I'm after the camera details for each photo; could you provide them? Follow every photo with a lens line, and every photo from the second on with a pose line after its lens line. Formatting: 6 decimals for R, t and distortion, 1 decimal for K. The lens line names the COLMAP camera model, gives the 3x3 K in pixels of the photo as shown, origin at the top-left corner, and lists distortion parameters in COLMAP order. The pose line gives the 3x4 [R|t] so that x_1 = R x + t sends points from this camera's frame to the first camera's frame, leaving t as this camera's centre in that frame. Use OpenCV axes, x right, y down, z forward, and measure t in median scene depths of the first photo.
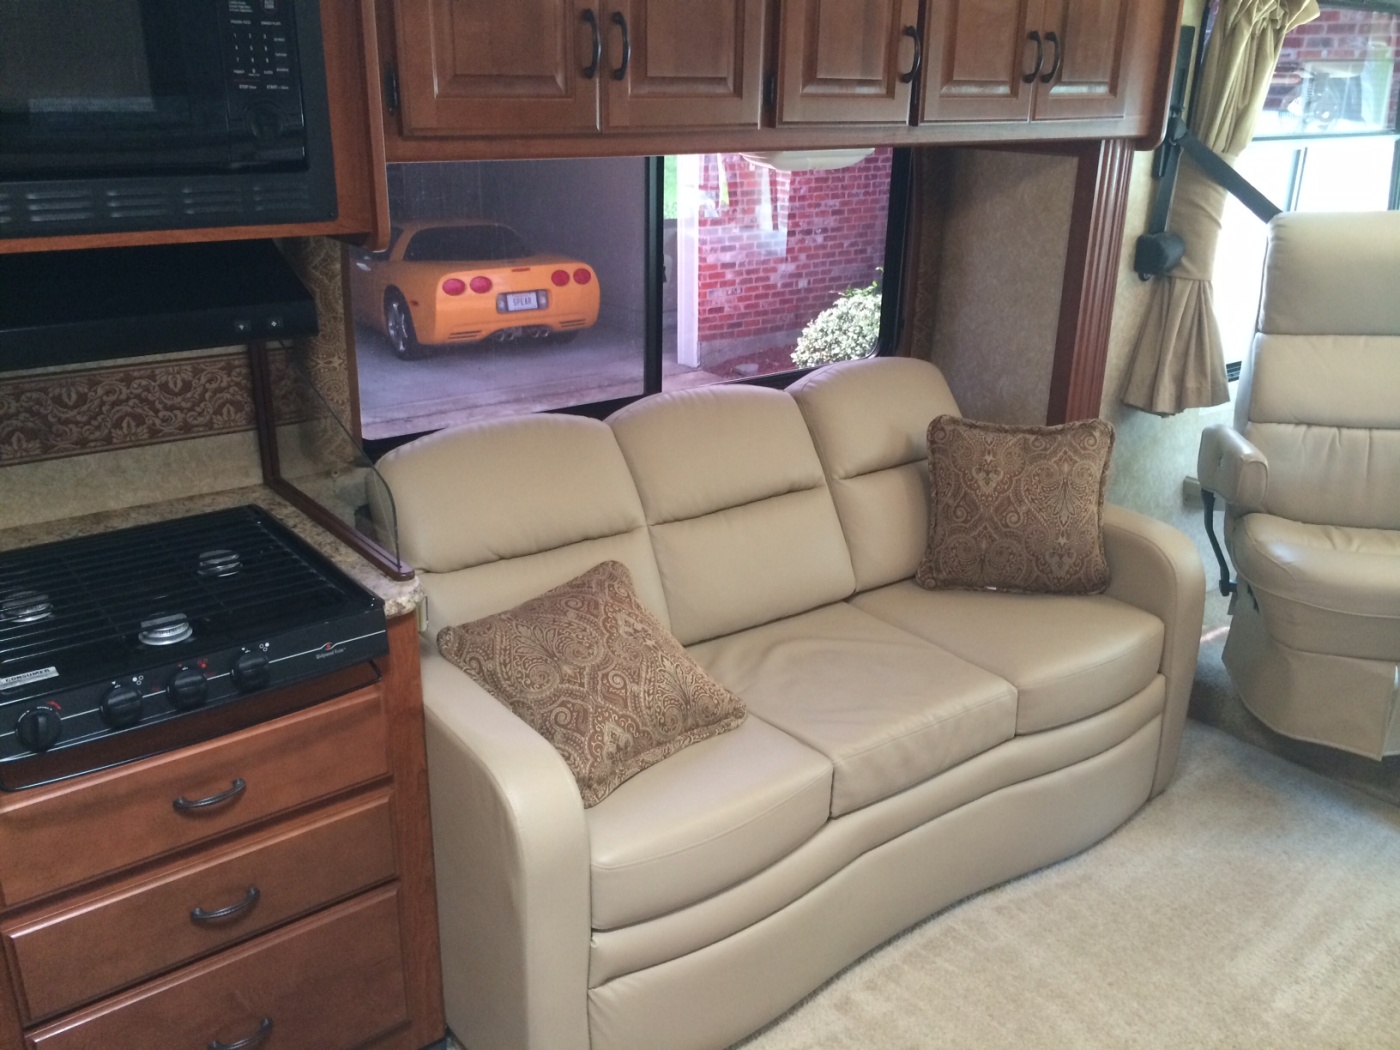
lens RADIAL K [[1216.7, 0, 700.0], [0, 1216.7, 525.0], [0, 0, 1]] dist [0.087595, -0.125812]
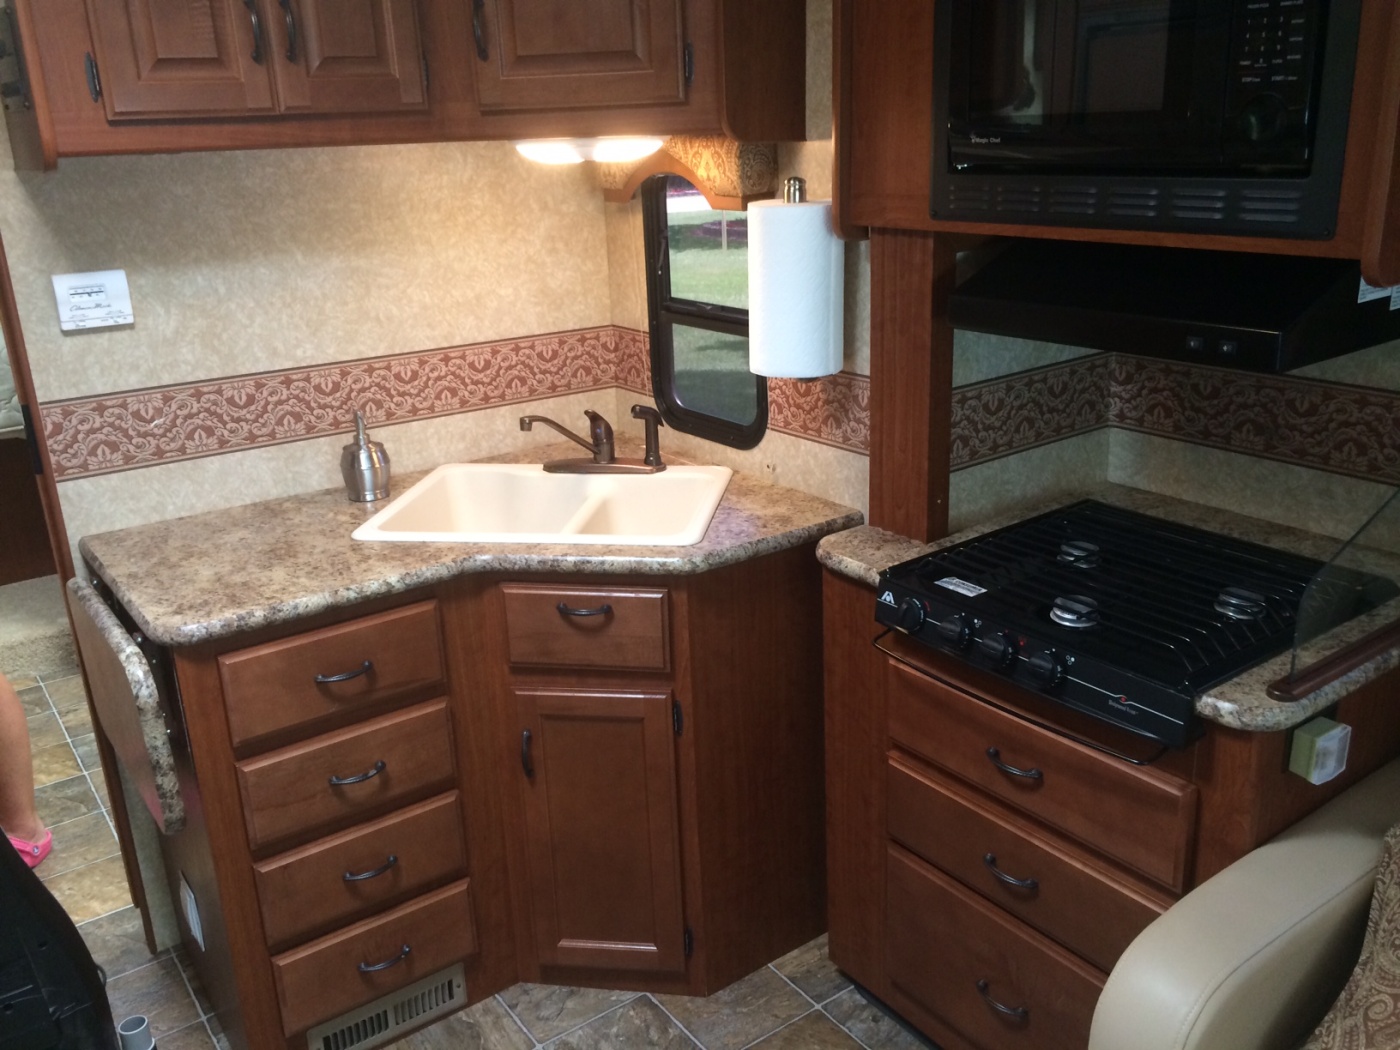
lens RADIAL K [[1216.7, 0, 700.0], [0, 1216.7, 525.0], [0, 0, 1]] dist [0.087595, -0.125812]
pose [[-0.049764, 0.308852, -0.949807, 0.455289], [-0.302328, 0.901712, 0.309052, -0.173037], [0.951904, 0.302534, 0.048502, 0.529279]]
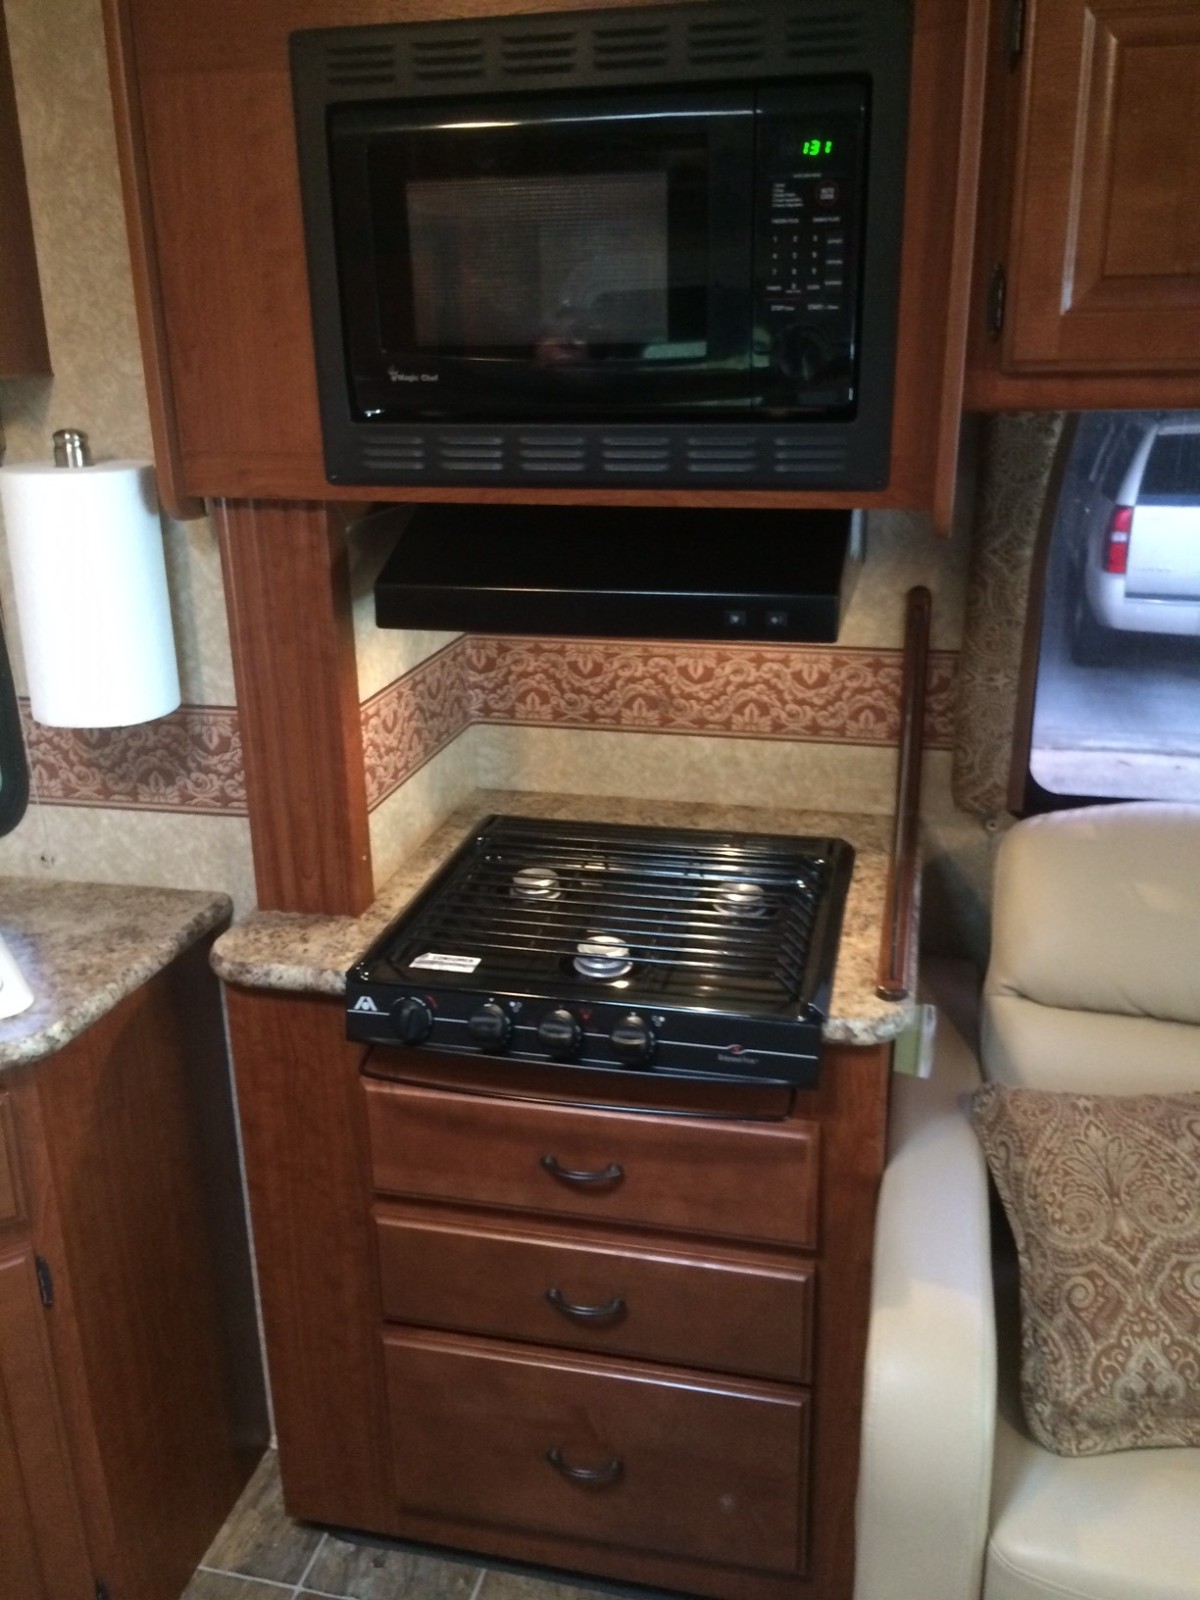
lens RADIAL K [[1390.6, 0, 605.1], [0, 1390.6, 792.1], [0, 0, 1]] dist [0.087595, -0.125812]
pose [[0.618435, 0.232032, -0.750799, 0.214694], [-0.244303, 0.964840, 0.096949, -0.099123], [0.746897, 0.123466, 0.653377, 0.309768]]
